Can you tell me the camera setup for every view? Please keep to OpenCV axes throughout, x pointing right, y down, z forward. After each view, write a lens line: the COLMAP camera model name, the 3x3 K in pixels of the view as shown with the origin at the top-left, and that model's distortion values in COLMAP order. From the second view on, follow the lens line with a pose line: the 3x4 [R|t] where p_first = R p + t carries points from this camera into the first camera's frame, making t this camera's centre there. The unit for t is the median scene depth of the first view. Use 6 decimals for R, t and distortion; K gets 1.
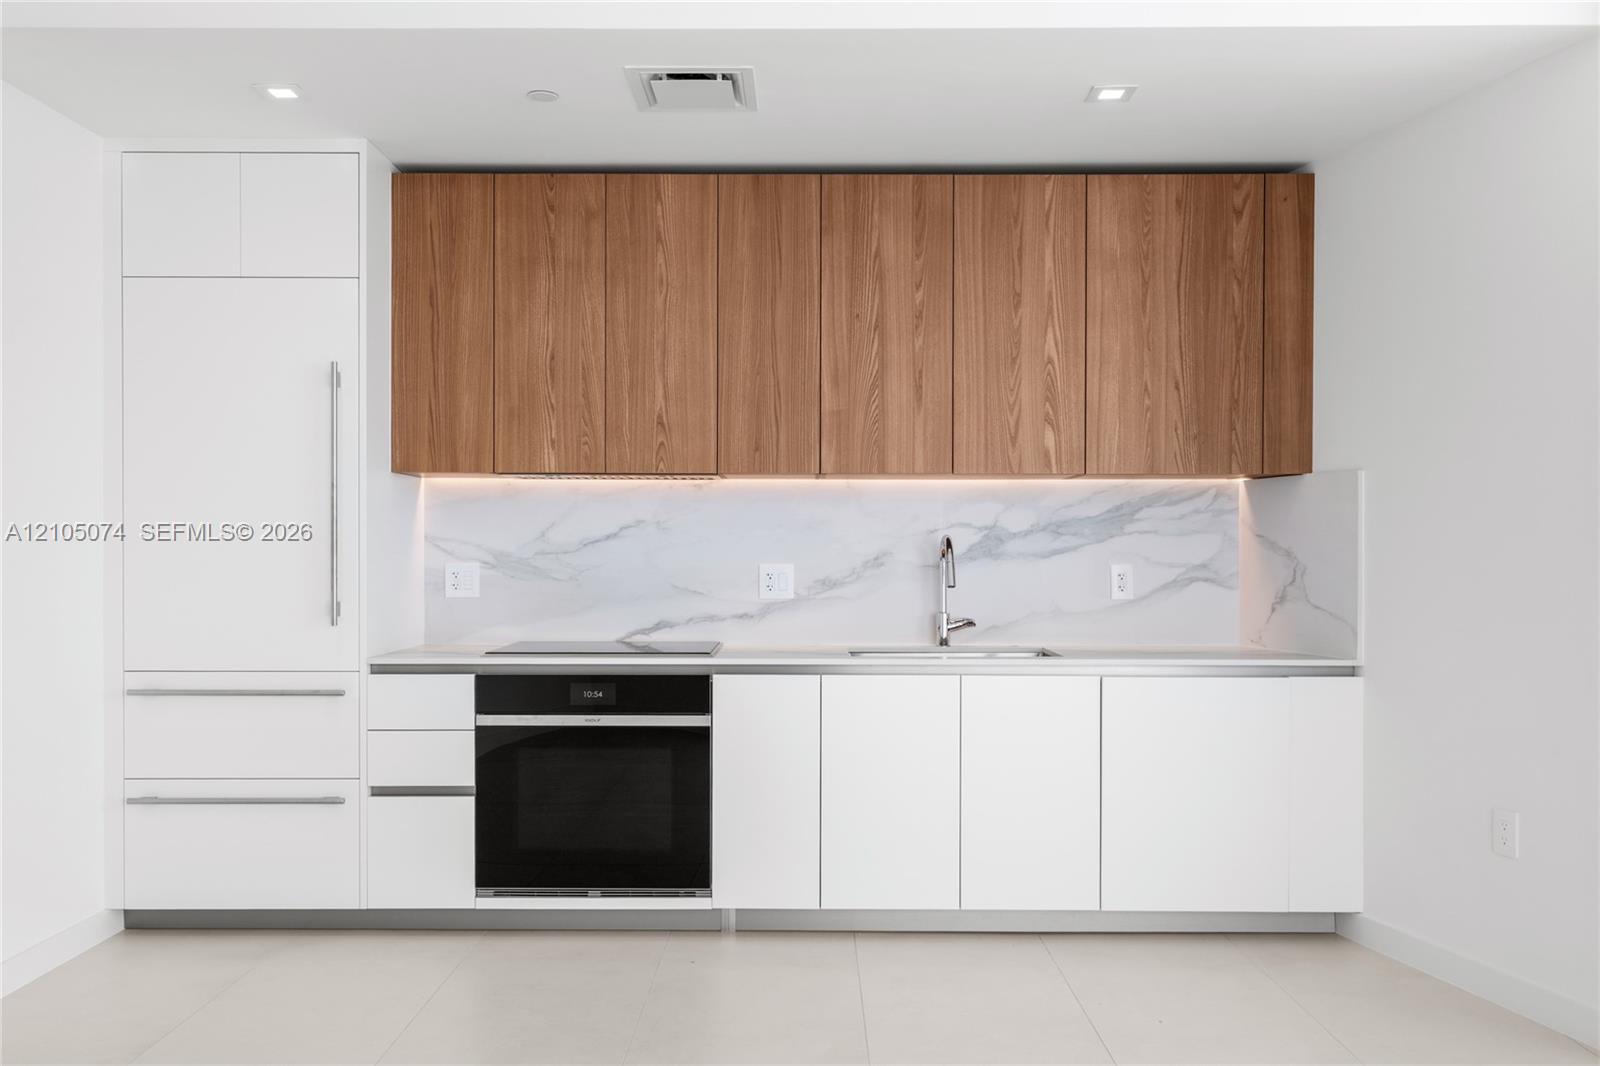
lens RADIAL K [[1259.0, 0, 797.8], [0, 1259.0, 555.7], [0, 0, 1]] dist [0.018208, -0.000274]
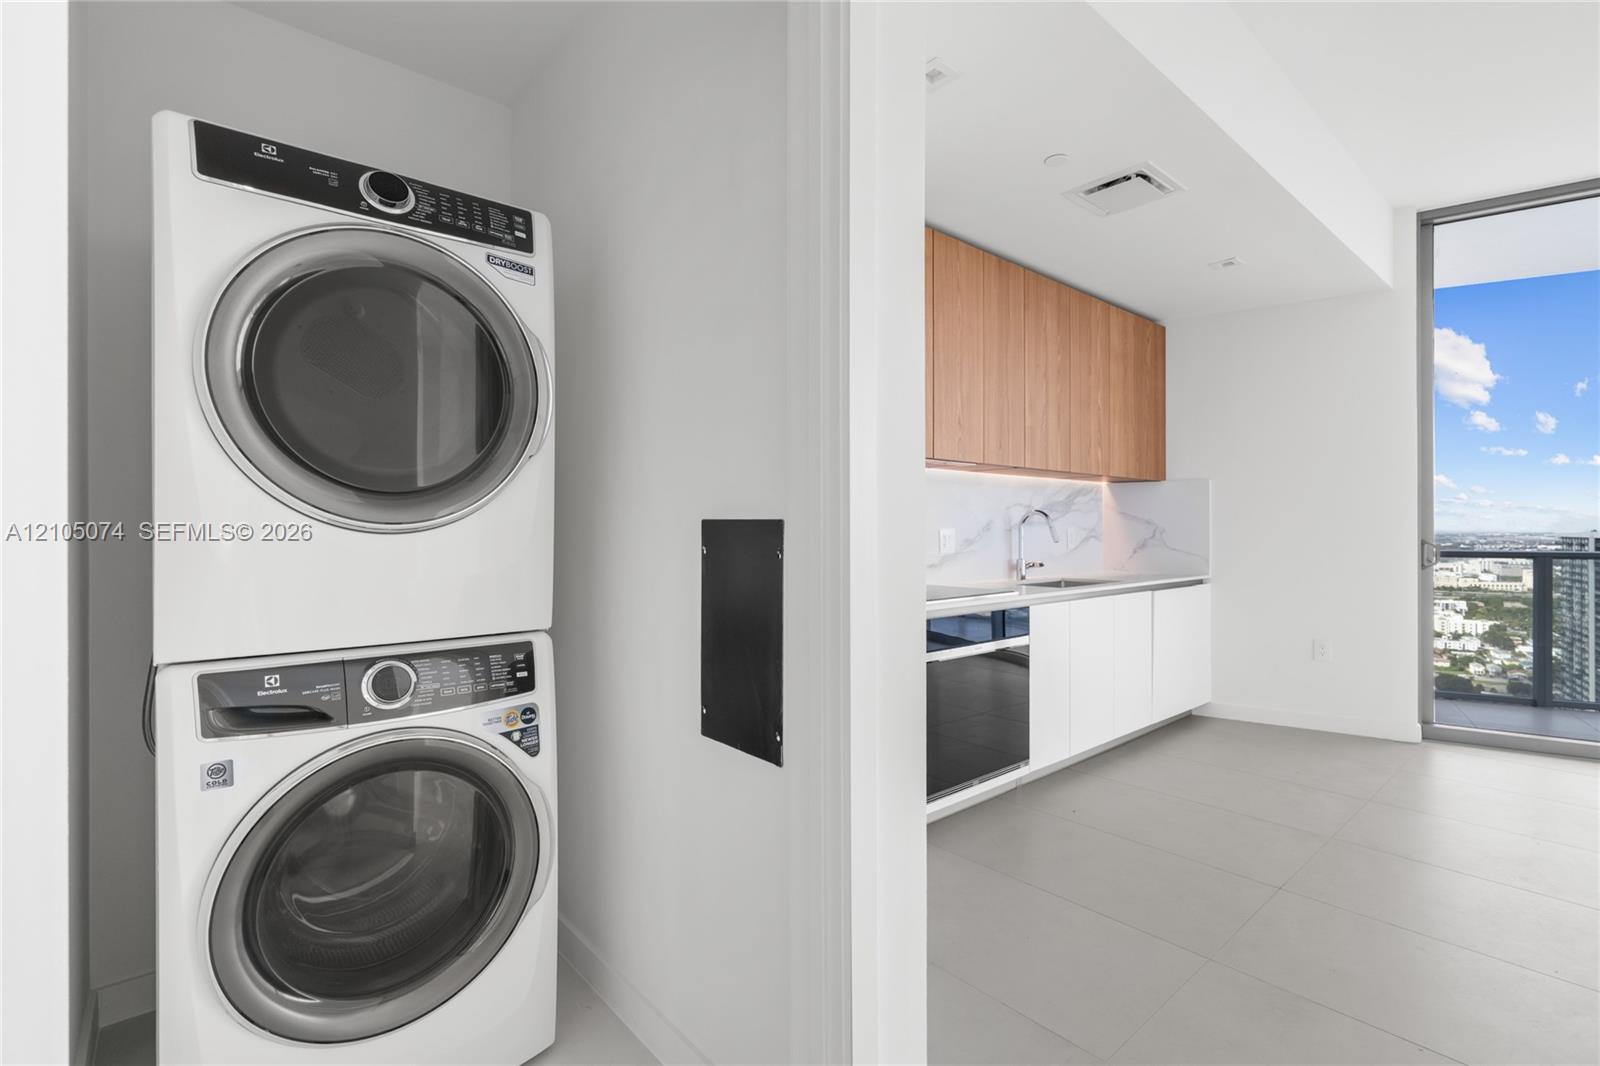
lens RADIAL K [[732.1, 0, 794.8], [0, 732.1, 526.4], [0, 0, 1]] dist [-0.000373, -0.000046]
pose [[0.751971, -0.000921, 0.659195, -0.757808], [0.005435, 0.999974, -0.004802, 0.007037], [-0.659173, 0.007194, 0.751957, 0.527610]]
